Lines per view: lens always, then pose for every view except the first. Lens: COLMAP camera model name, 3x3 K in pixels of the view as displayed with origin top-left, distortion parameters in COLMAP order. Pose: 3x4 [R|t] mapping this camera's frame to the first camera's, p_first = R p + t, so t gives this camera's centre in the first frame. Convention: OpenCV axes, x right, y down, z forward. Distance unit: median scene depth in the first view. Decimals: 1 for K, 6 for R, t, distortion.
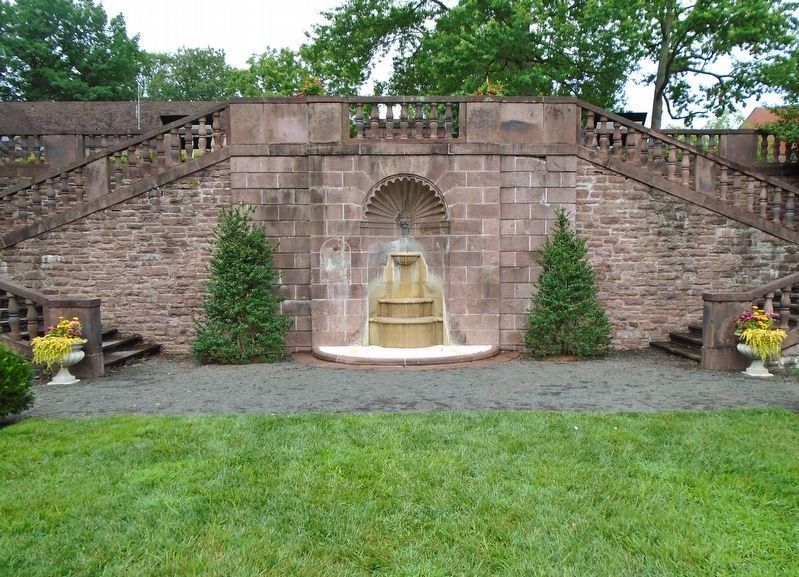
lens RADIAL K [[686.3, 0, 399.1], [0, 686.3, 291.5], [0, 0, 1]] dist [0.001411, 0.007075]
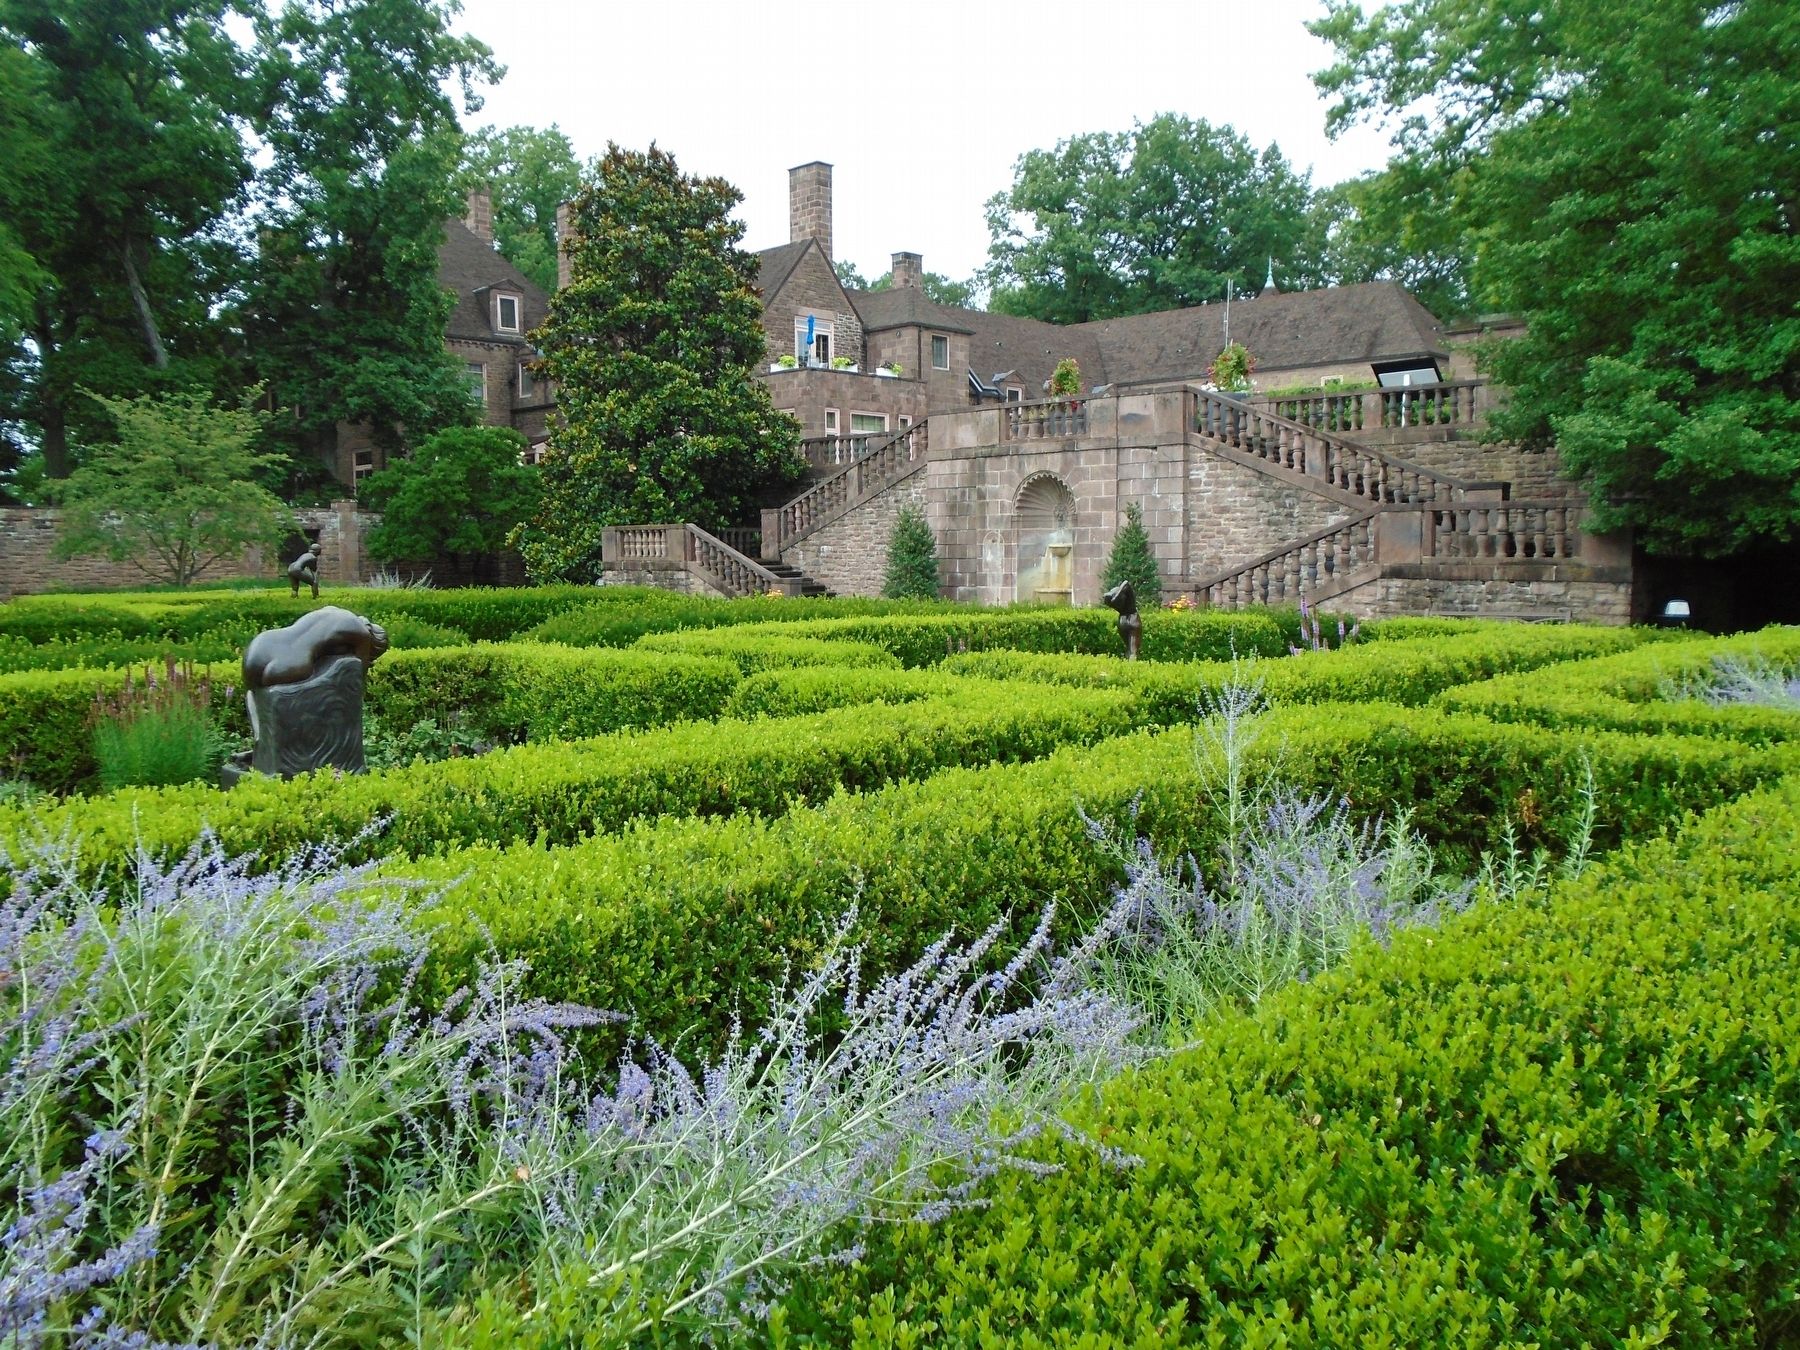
lens RADIAL K [[1361.9, 0, 899.9], [0, 1361.9, 672.0], [0, 0, 1]] dist [0.001512, 0.000511]
pose [[0.703519, 0.064889, -0.707708, 1.369708], [-0.024778, 0.997457, 0.066824, 0.005851], [0.710244, -0.029476, 0.703338, -0.662135]]
